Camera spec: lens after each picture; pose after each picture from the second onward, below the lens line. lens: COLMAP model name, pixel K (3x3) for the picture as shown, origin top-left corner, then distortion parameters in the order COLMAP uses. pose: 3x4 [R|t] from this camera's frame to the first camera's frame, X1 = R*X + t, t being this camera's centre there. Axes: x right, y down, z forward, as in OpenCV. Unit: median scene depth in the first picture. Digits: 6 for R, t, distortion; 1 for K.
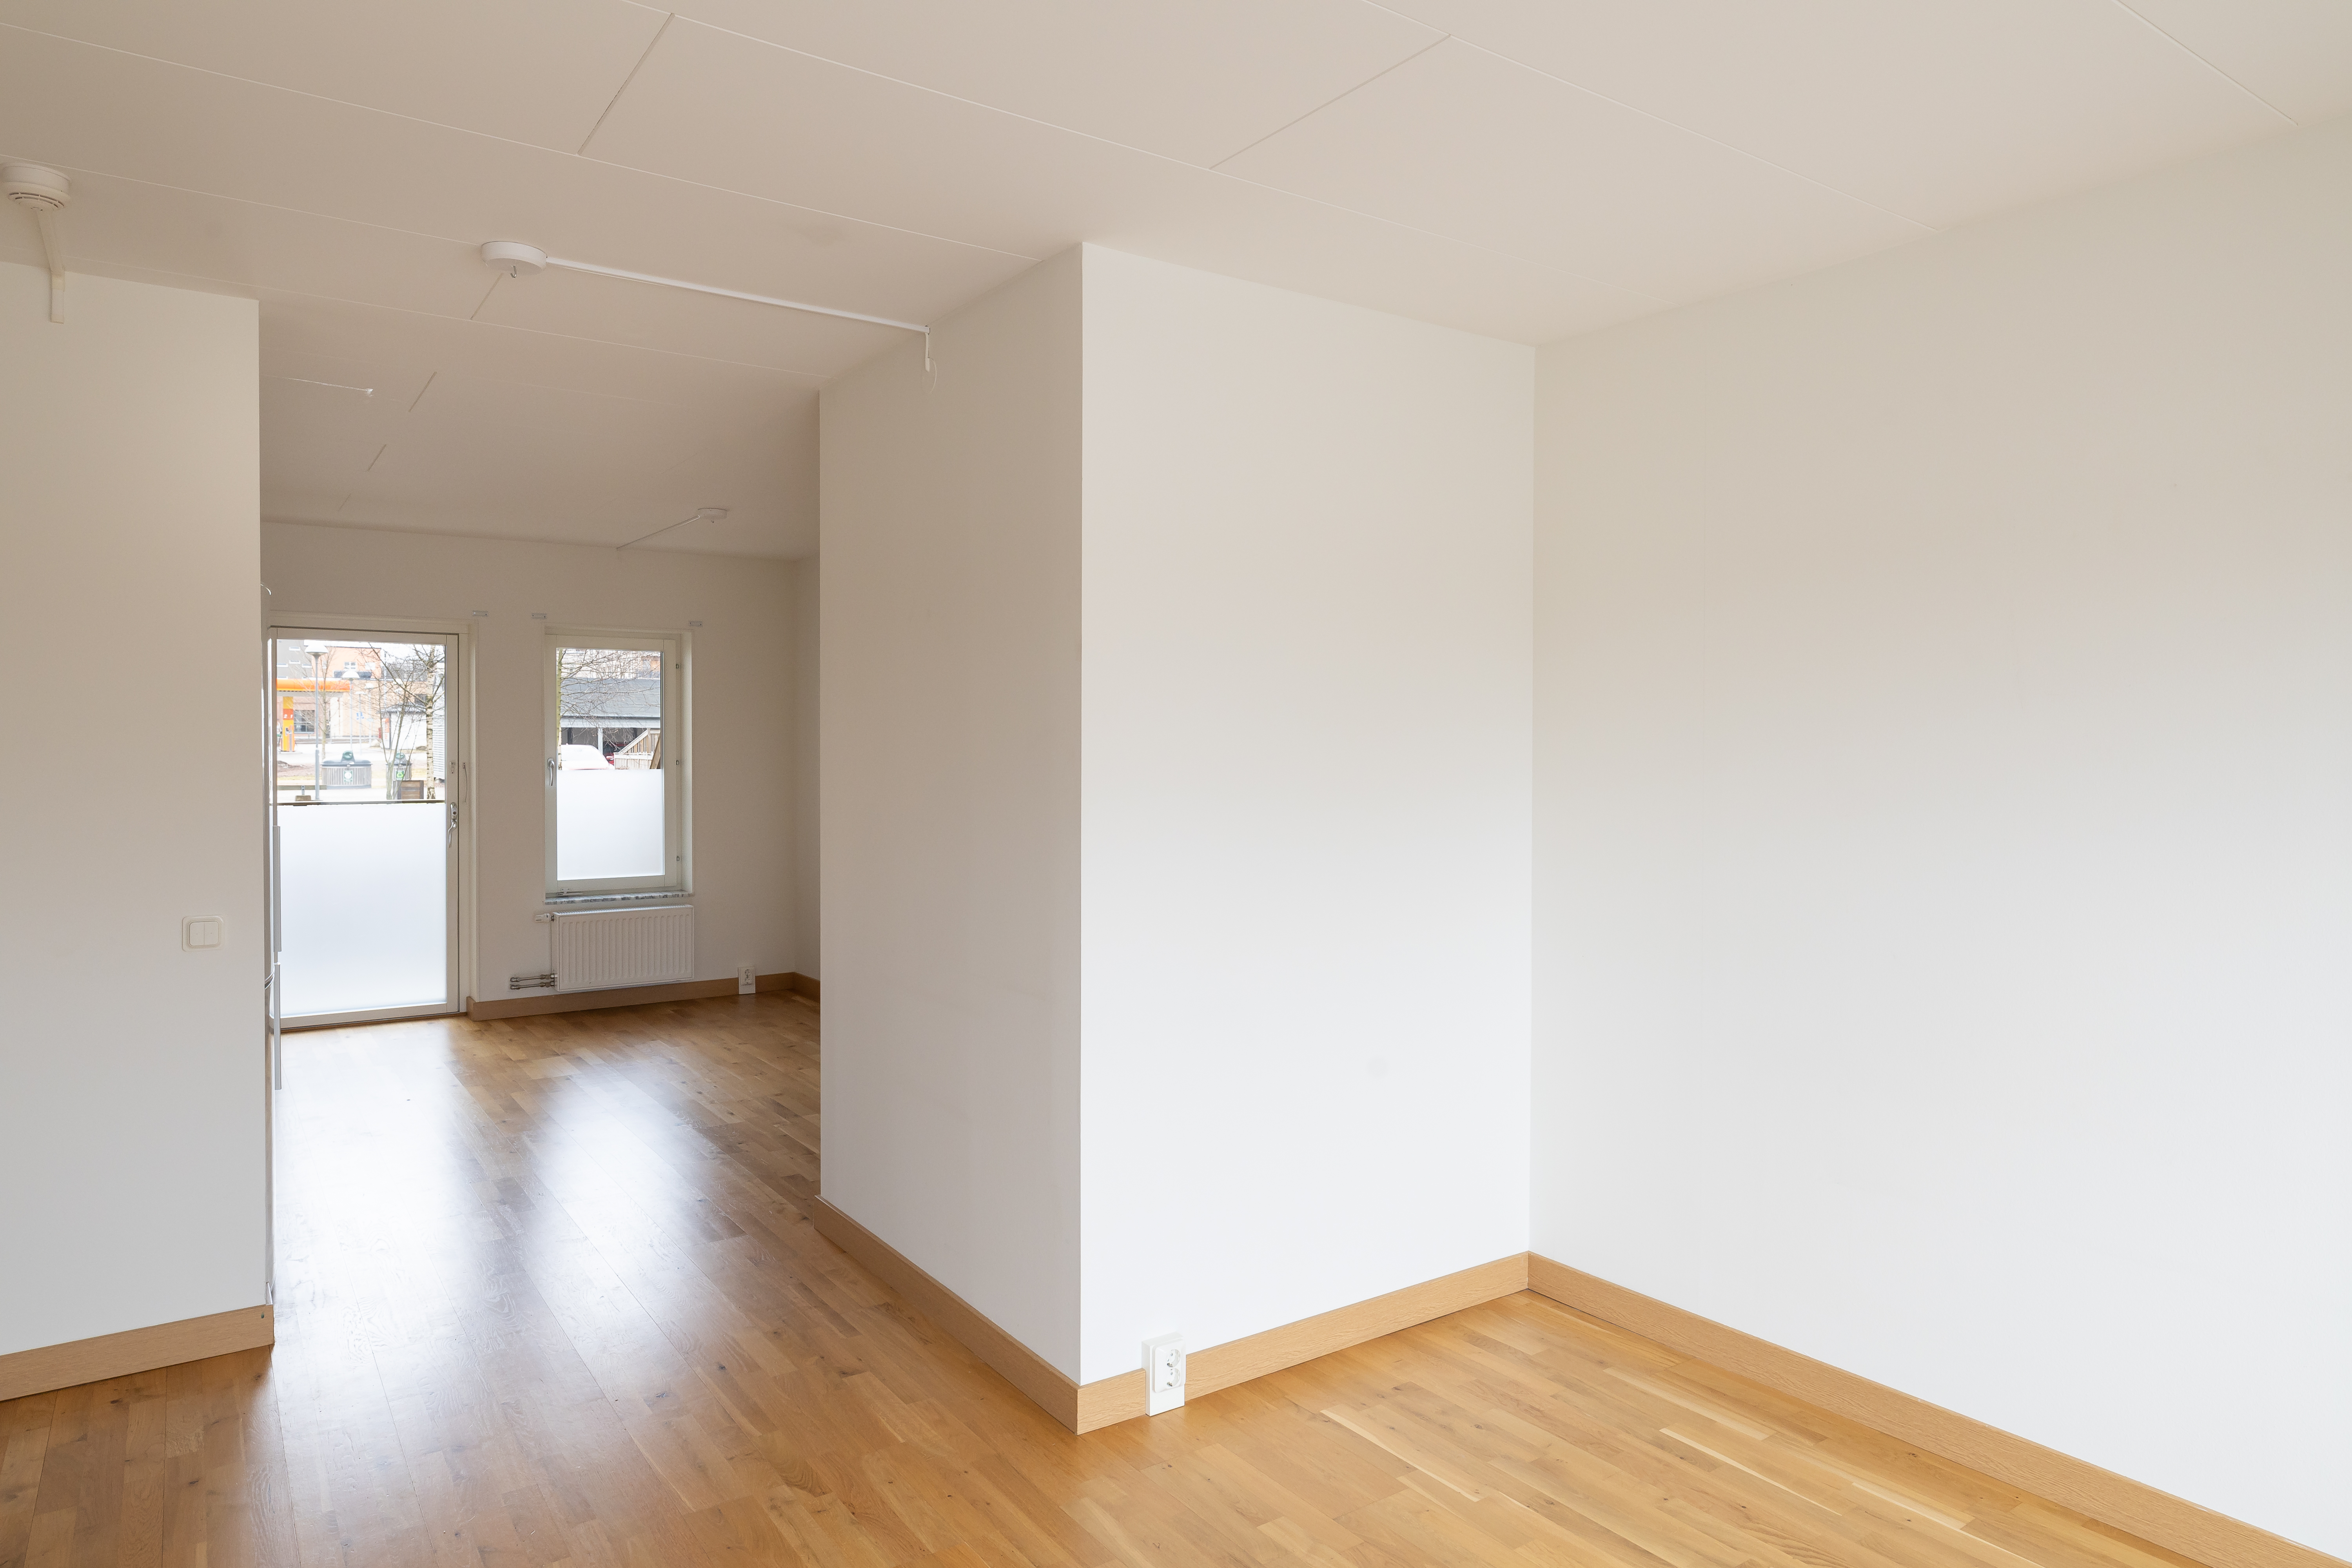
lens RADIAL K [[1416.9, 0, 1178.5], [0, 1416.9, 777.8], [0, 0, 1]] dist [-0.002865, 0.004929]
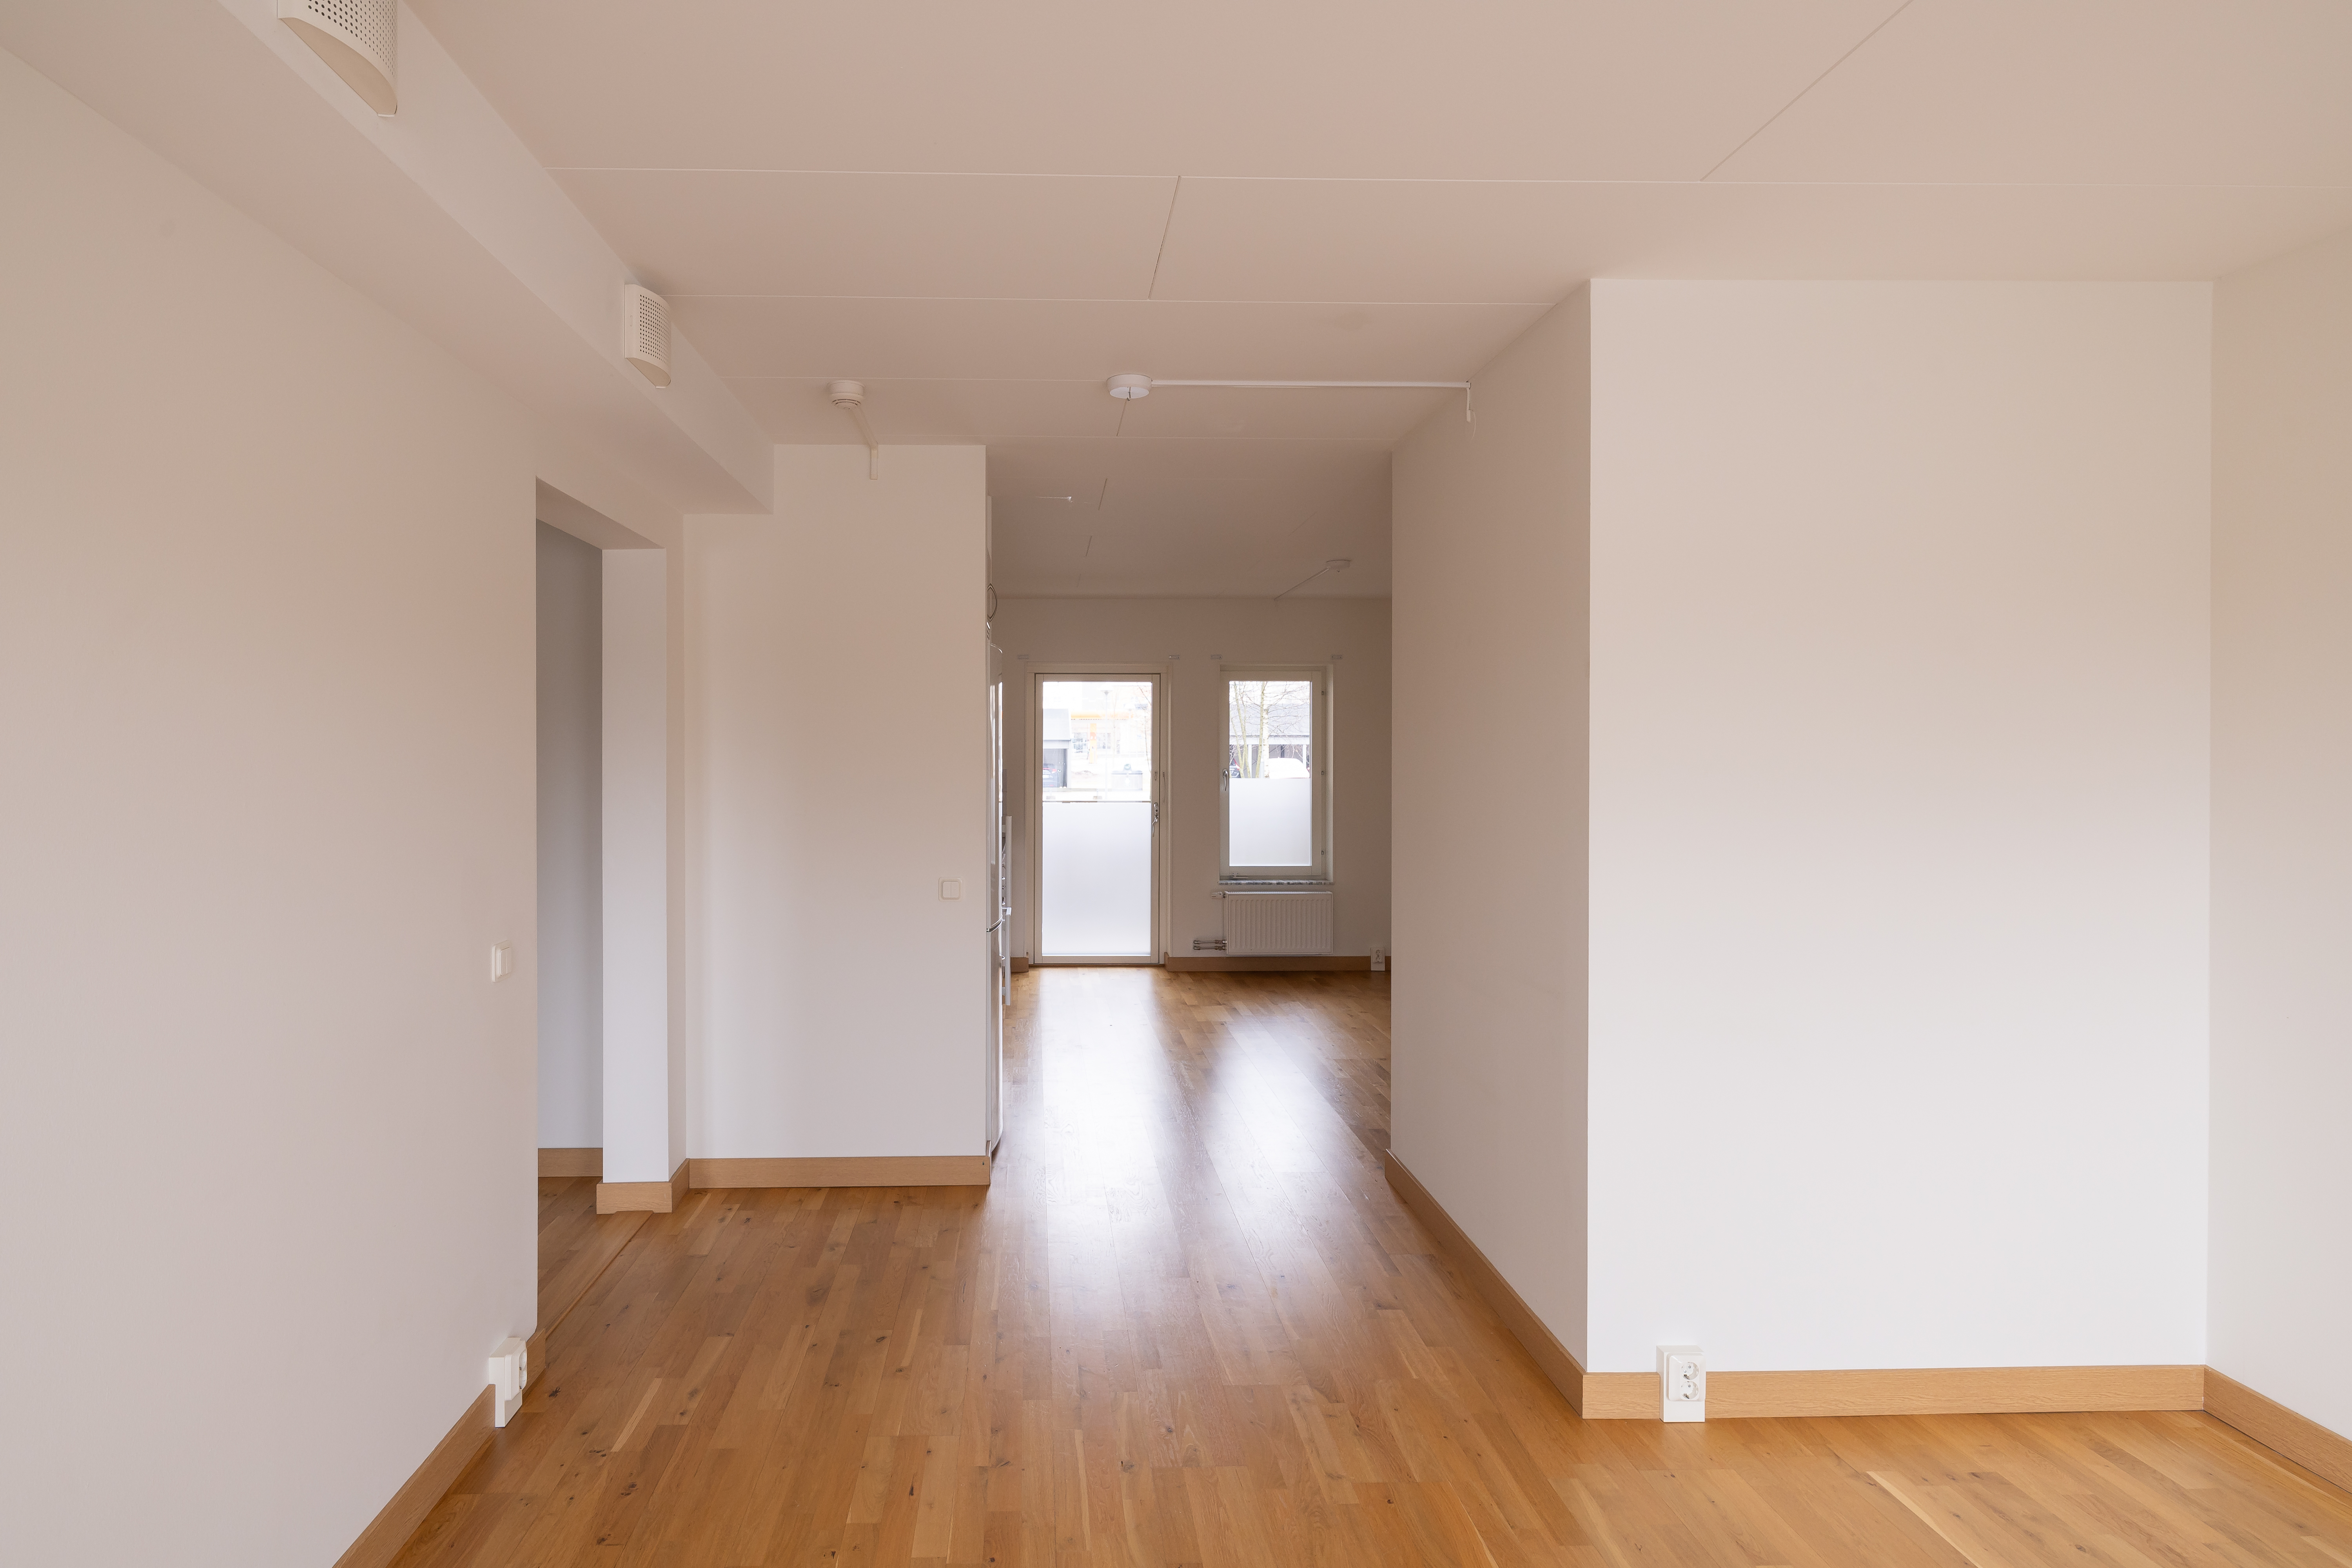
lens RADIAL K [[1263.0, 0, 1170.8], [0, 1263.0, 773.2], [0, 0, 1]] dist [-0.000173, -0.000393]
pose [[0.830687, 0.005561, -0.556713, 0.176035], [-0.012364, 0.999888, -0.008461, 0.000170], [0.556603, 0.013911, 0.830662, 0.047488]]
